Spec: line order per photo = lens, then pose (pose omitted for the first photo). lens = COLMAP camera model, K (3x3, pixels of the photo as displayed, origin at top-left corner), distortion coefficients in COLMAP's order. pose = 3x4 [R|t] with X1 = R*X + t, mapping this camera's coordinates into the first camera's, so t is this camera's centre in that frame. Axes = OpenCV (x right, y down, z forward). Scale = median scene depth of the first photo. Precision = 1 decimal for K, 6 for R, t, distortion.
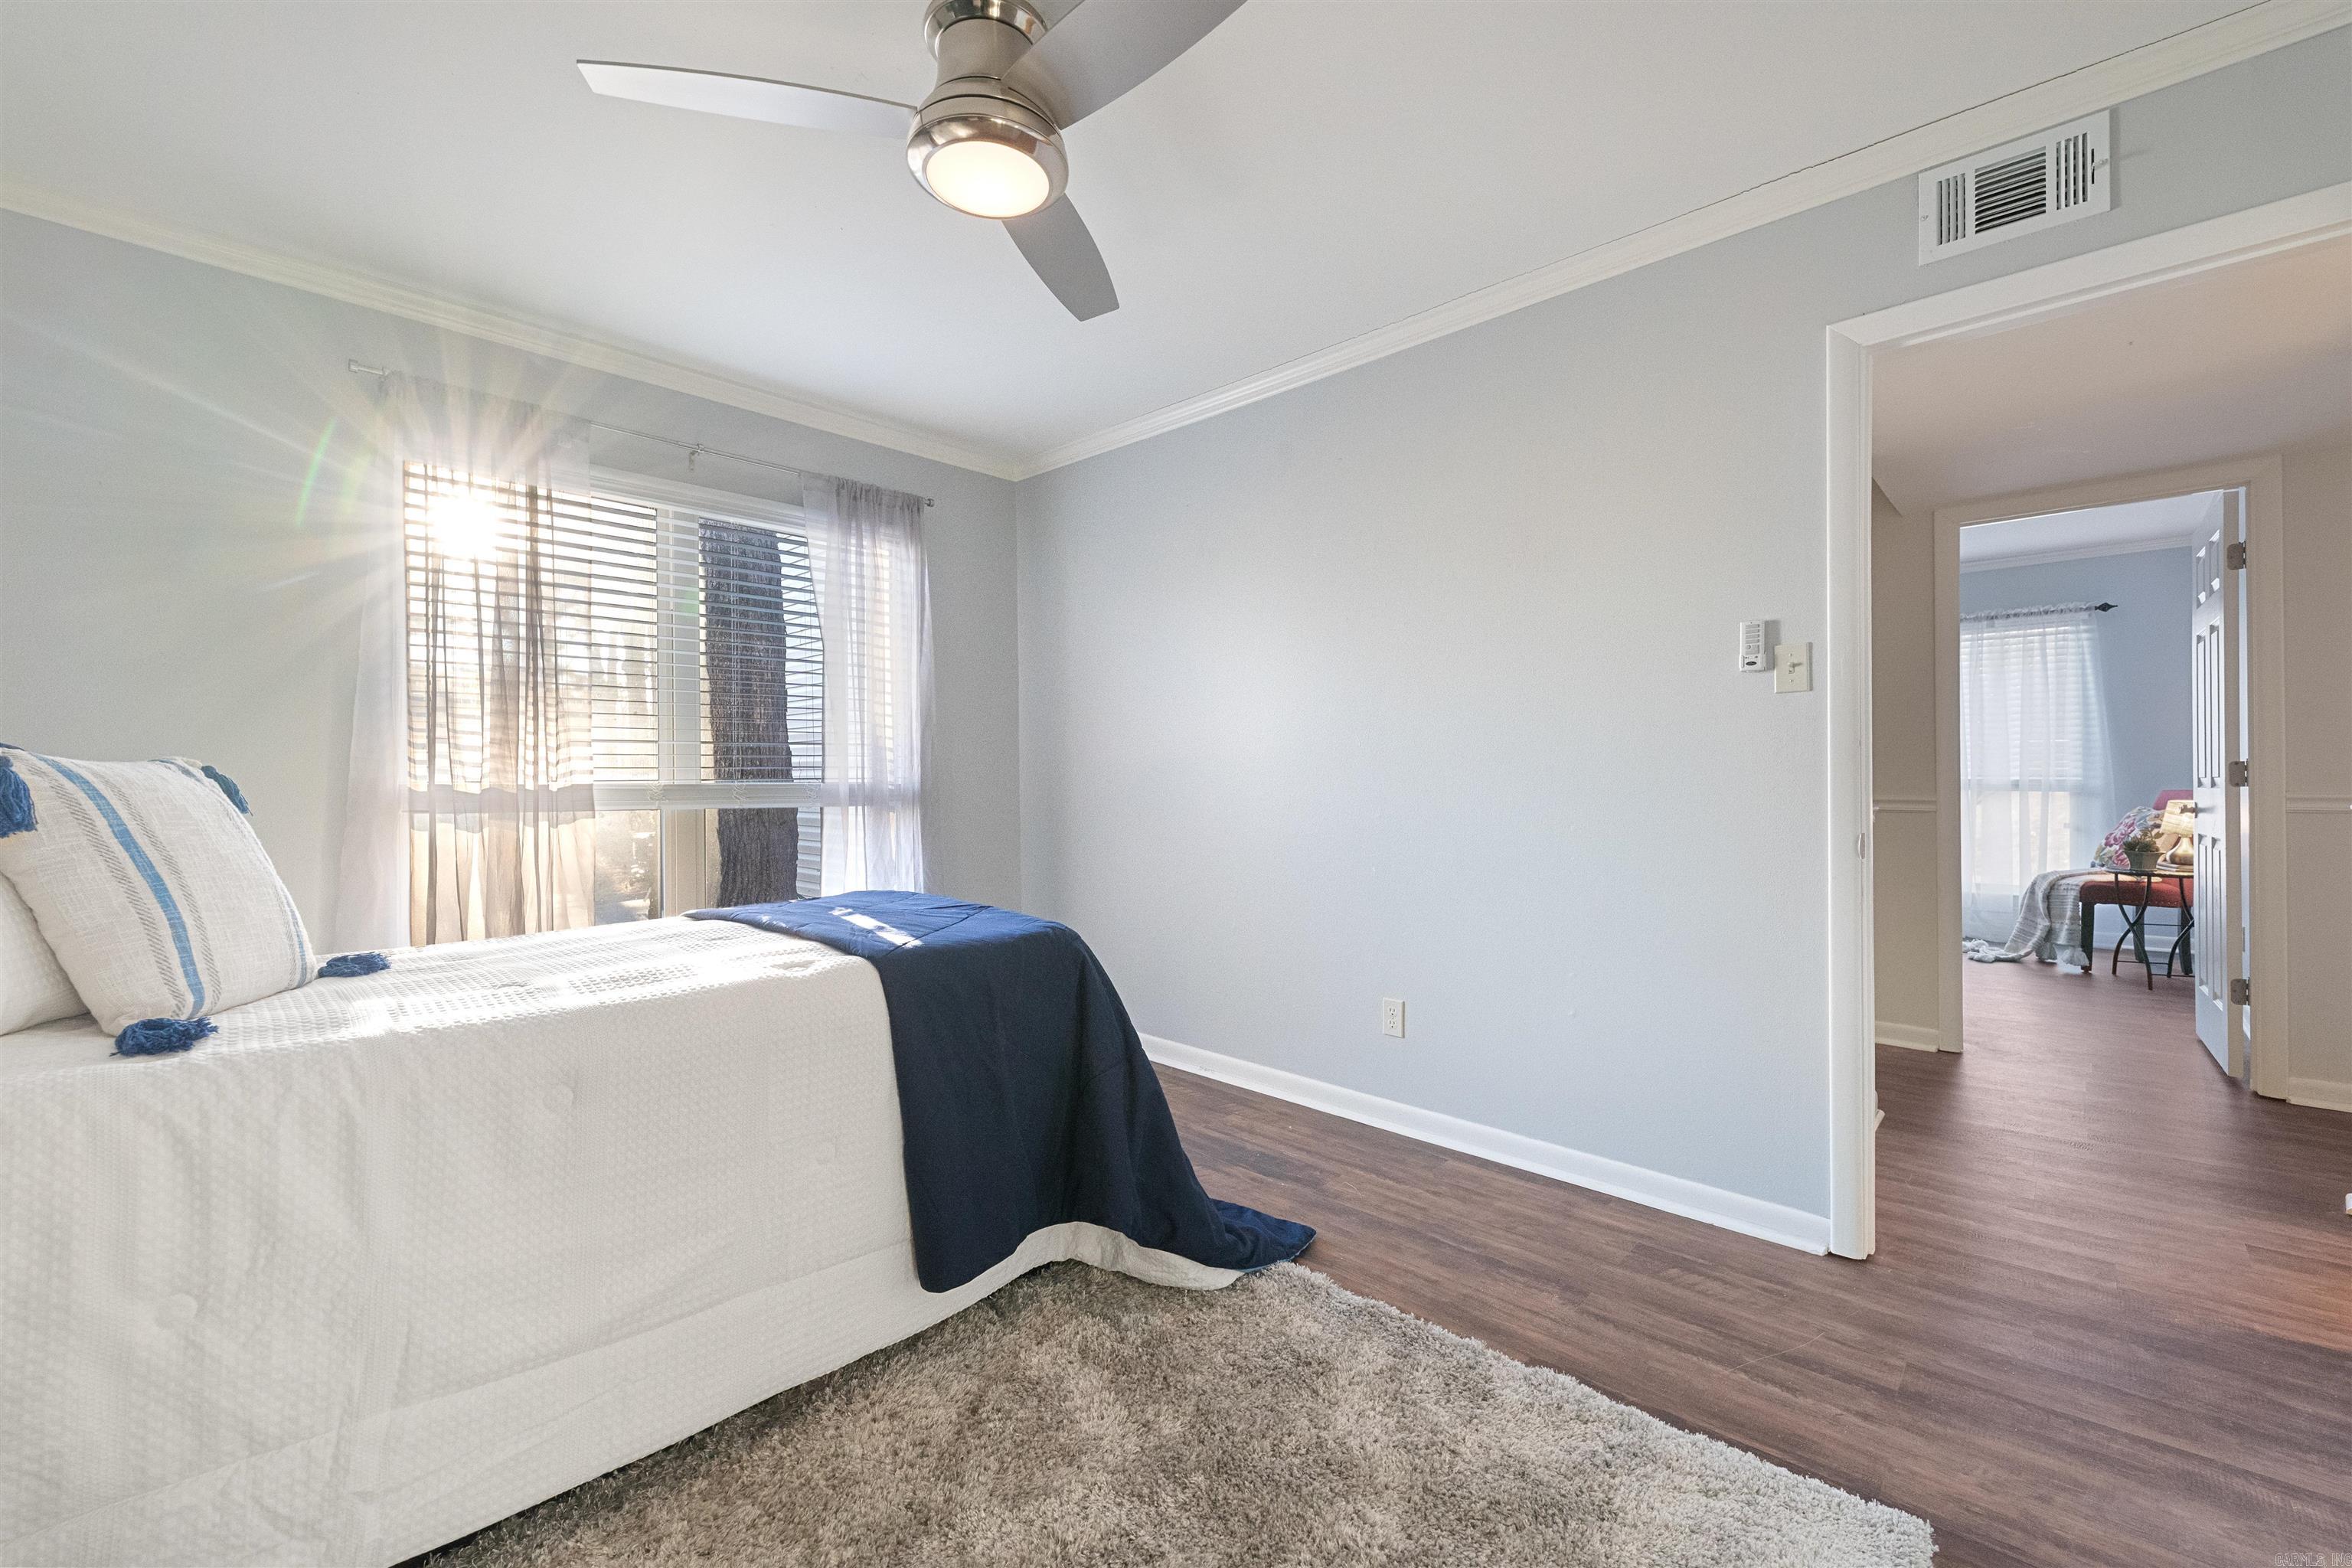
lens RADIAL K [[994.2, 0, 1164.7], [0, 994.2, 786.8], [0, 0, 1]] dist [0.000415, -0.000058]
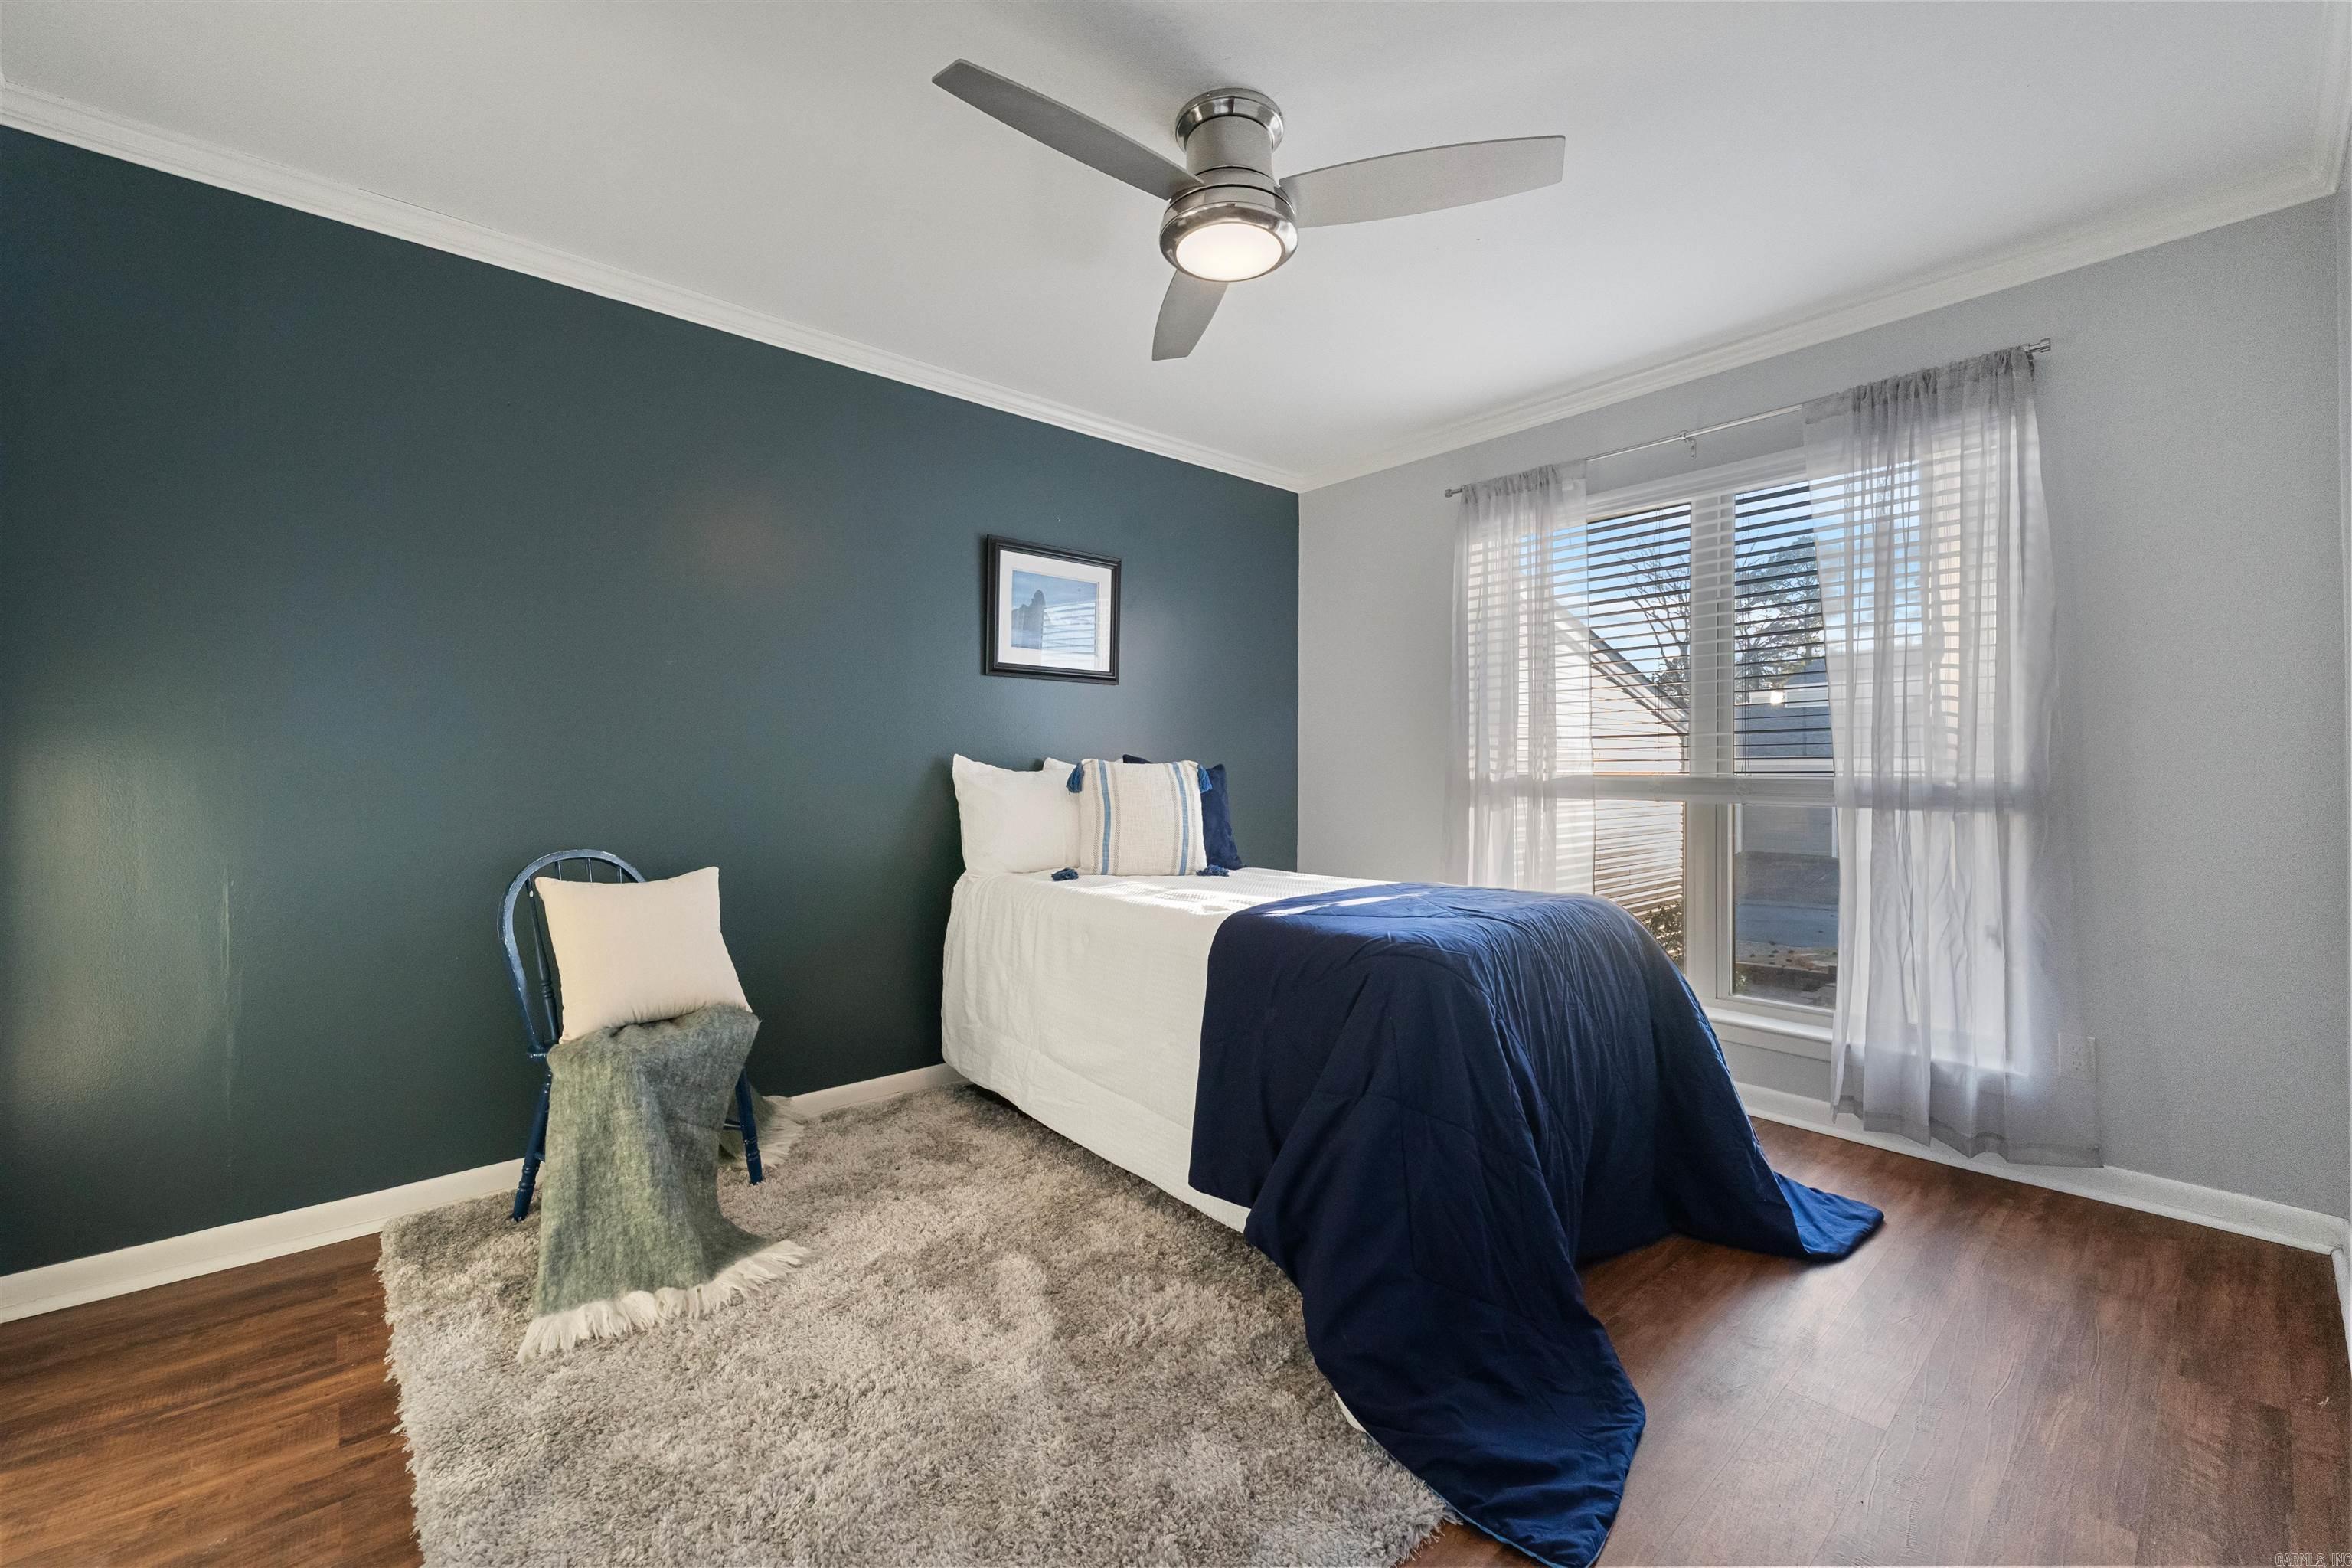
lens RADIAL K [[966.0, 0, 1183.0], [0, 966.0, 776.1], [0, 0, 1]] dist [0.001295, -0.000428]
pose [[-0.092322, 0.005349, -0.995715, 0.923734], [-0.003477, 0.999978, 0.005694, -0.009449], [0.995723, 0.003988, -0.092301, 1.026530]]
